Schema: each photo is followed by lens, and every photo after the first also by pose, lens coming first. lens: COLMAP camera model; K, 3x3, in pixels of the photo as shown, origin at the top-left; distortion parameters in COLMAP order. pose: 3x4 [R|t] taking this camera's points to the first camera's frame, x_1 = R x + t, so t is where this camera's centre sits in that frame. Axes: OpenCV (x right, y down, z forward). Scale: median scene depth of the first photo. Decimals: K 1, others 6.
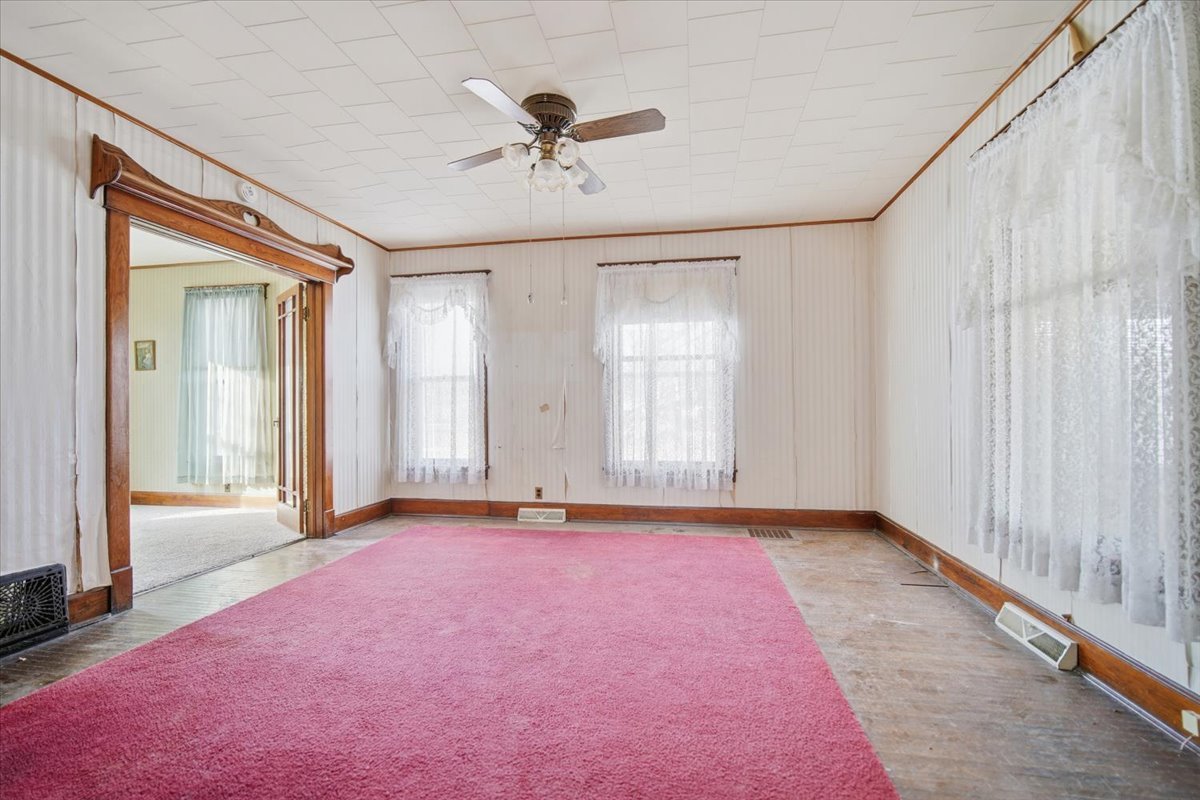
lens RADIAL K [[529.8, 0, 600.1], [0, 529.8, 405.9], [0, 0, 1]] dist [-0.002136, 0.001285]
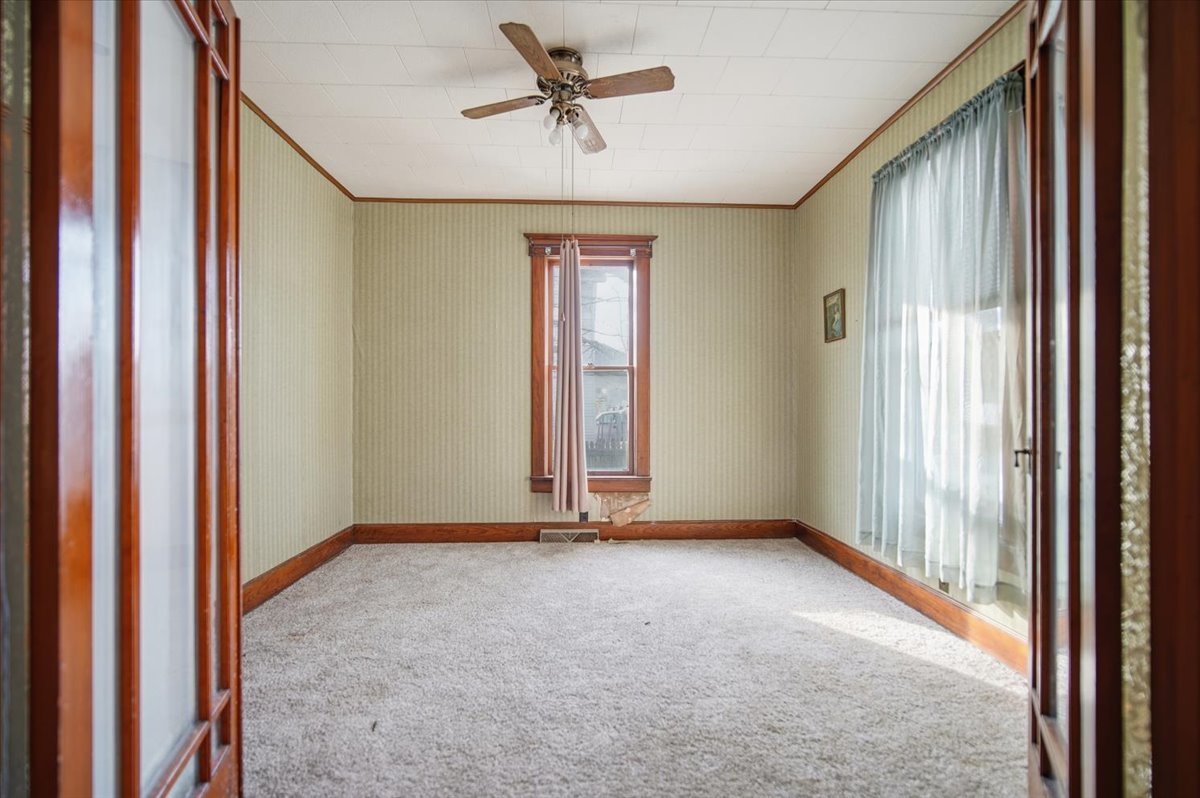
lens RADIAL K [[529.8, 0, 601.2], [0, 529.8, 402.0], [0, 0, 1]] dist [-0.002136, 0.001285]
pose [[0.235566, 0.001425, -0.971857, -0.343561], [0.006231, 0.999976, 0.002977, 0.000531], [0.971838, -0.006757, 0.235552, 0.627623]]
